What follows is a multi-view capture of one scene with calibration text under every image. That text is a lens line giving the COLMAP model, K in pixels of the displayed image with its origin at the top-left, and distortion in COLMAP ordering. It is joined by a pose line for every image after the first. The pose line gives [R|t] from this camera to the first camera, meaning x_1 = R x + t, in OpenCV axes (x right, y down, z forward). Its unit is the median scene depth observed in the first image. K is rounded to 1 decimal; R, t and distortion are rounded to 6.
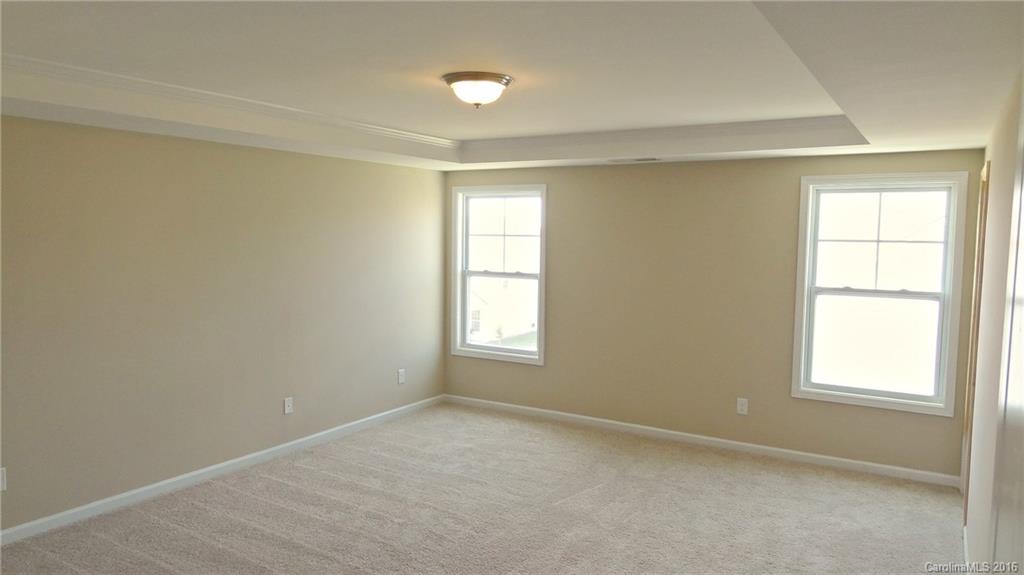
lens RADIAL K [[723.0, 0, 513.1], [0, 723.0, 292.4], [0, 0, 1]] dist [0.004422, 0.003676]
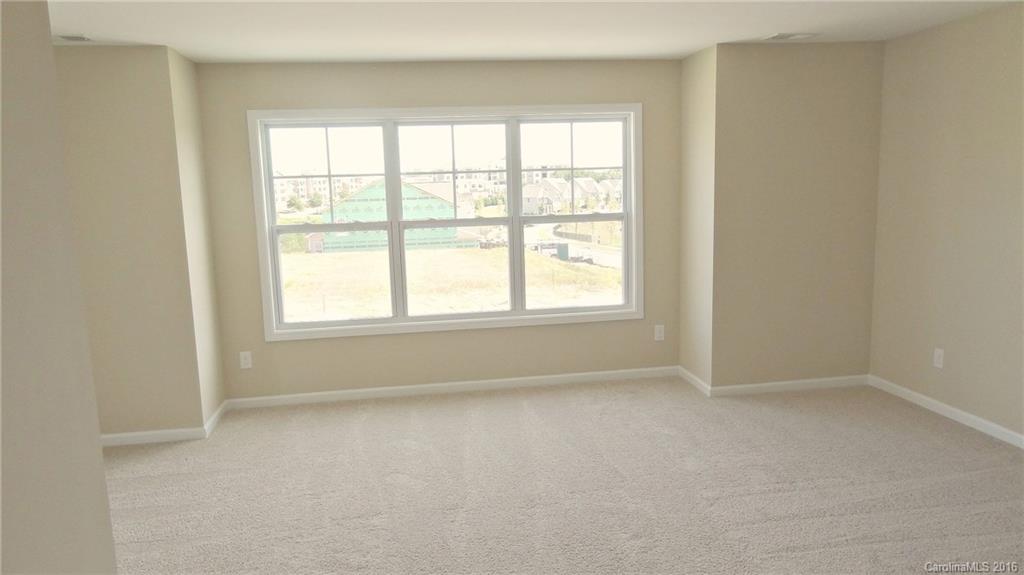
lens RADIAL K [[767.2, 0, 514.2], [0, 767.2, 287.4], [0, 0, 1]] dist [0.010104, 0.000894]
pose [[0.750303, -0.134428, 0.647282, -0.333388], [0.090180, 0.990767, 0.101230, -0.021021], [-0.654914, -0.017581, 0.755499, 0.206009]]
